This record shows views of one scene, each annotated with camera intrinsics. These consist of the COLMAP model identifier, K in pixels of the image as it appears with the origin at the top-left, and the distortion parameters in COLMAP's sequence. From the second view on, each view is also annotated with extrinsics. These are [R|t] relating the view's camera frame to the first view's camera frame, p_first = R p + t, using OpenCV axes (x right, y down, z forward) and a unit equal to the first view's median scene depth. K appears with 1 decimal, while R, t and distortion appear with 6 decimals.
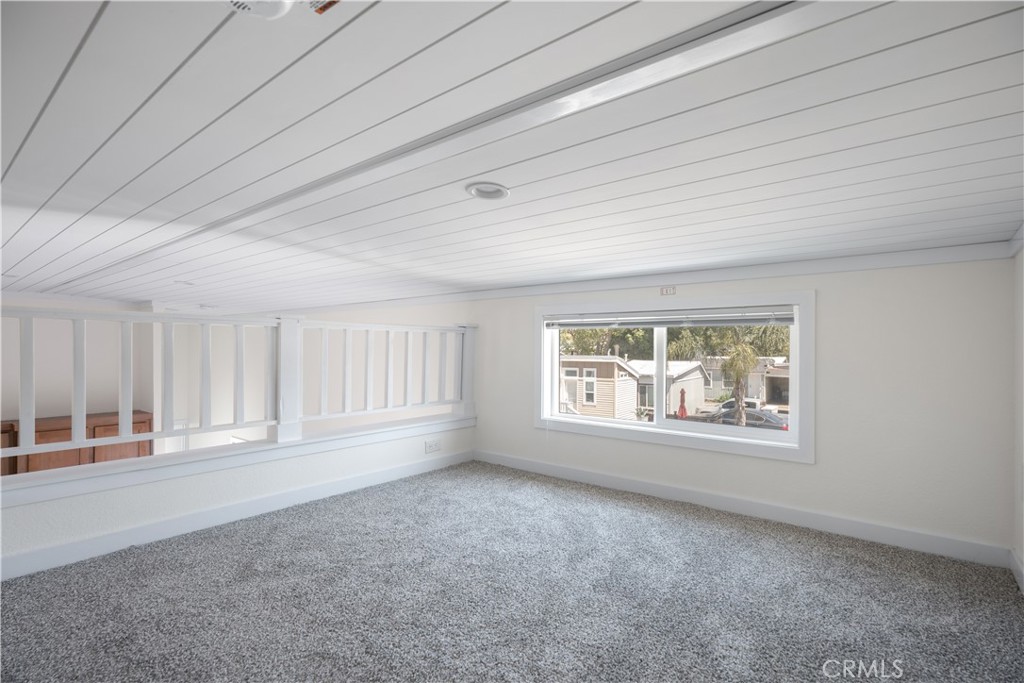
lens RADIAL K [[484.6, 0, 517.0], [0, 484.6, 343.8], [0, 0, 1]] dist [0.003118, -0.001124]
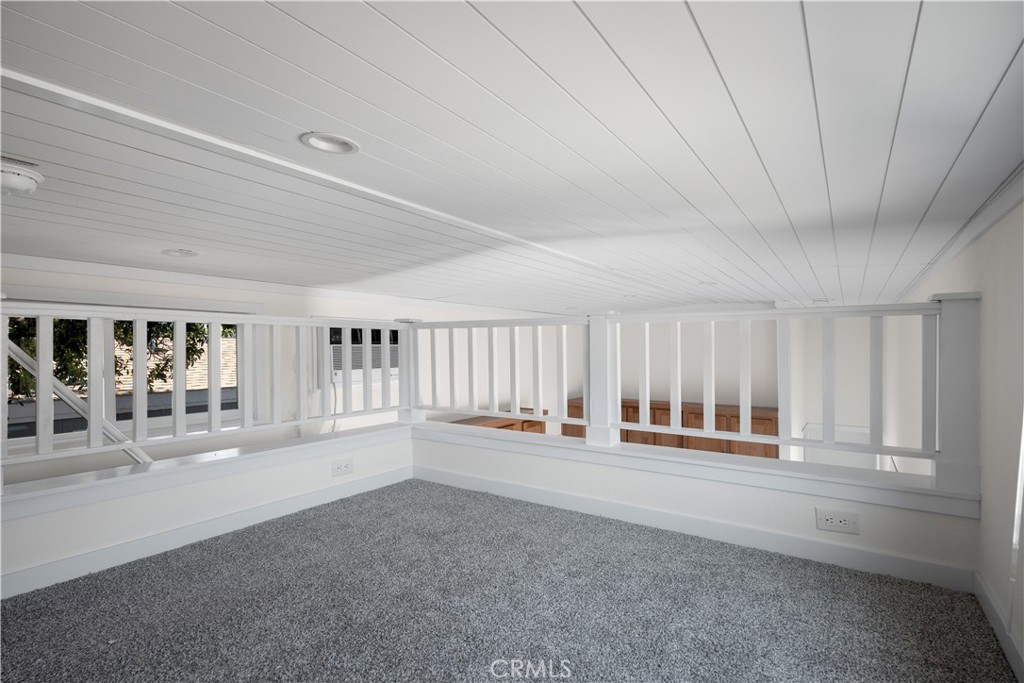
lens RADIAL K [[484.6, 0, 517.3], [0, 484.6, 346.1], [0, 0, 1]] dist [0.003118, -0.001124]
pose [[0.098721, -0.019888, -0.994916, 0.326452], [-0.001256, 0.999797, -0.020111, 0.019883], [0.995114, 0.003235, 0.098676, 0.542251]]
